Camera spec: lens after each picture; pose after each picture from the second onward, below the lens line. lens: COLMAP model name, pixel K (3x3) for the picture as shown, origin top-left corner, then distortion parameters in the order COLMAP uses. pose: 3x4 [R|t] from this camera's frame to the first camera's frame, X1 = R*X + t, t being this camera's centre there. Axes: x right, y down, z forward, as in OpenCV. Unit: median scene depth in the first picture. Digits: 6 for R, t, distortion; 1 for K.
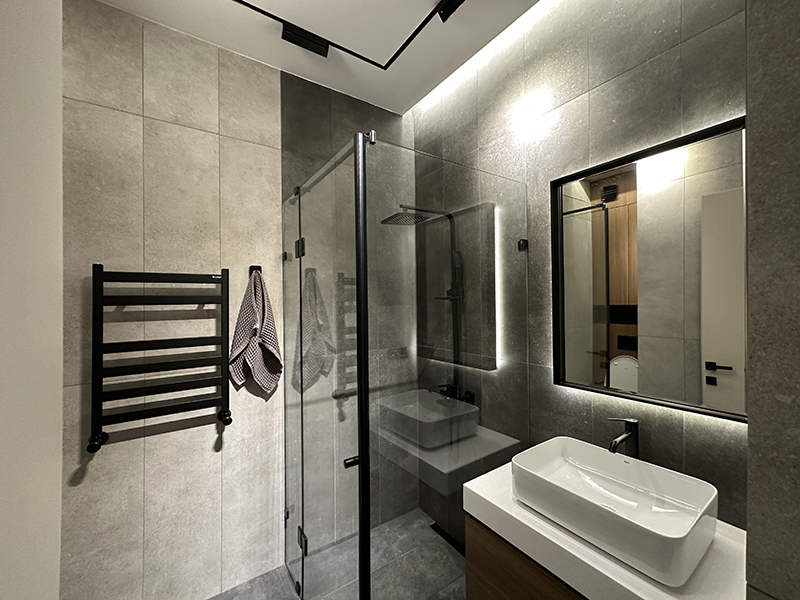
lens RADIAL K [[317.4, 0, 402.1], [0, 317.4, 303.4], [0, 0, 1]] dist [-0.004774, 0.000936]
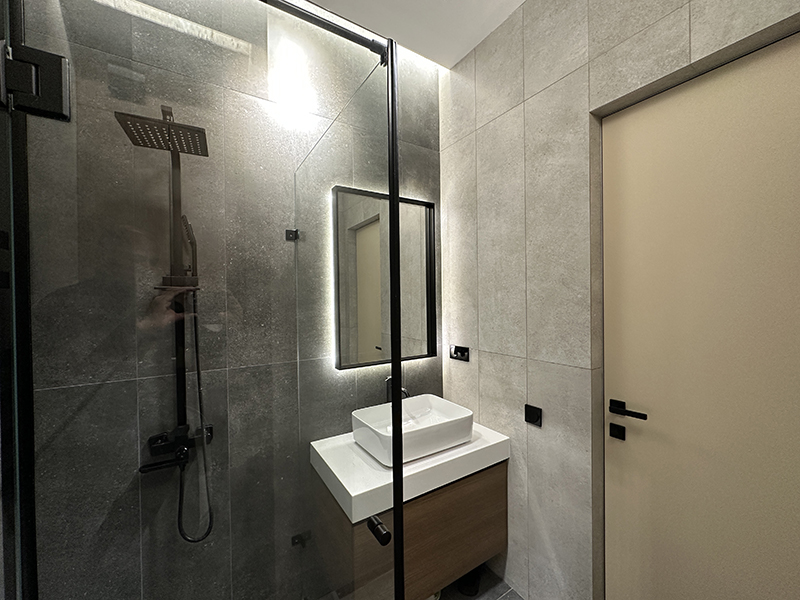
lens RADIAL K [[317.4, 0, 399.0], [0, 317.4, 298.8], [0, 0, 1]] dist [-0.004774, 0.000936]
pose [[0.050160, -0.003698, 0.998734, -0.626848], [0.013260, 0.999907, 0.003036, 0.005559], [-0.998653, 0.013091, 0.050204, 0.742807]]
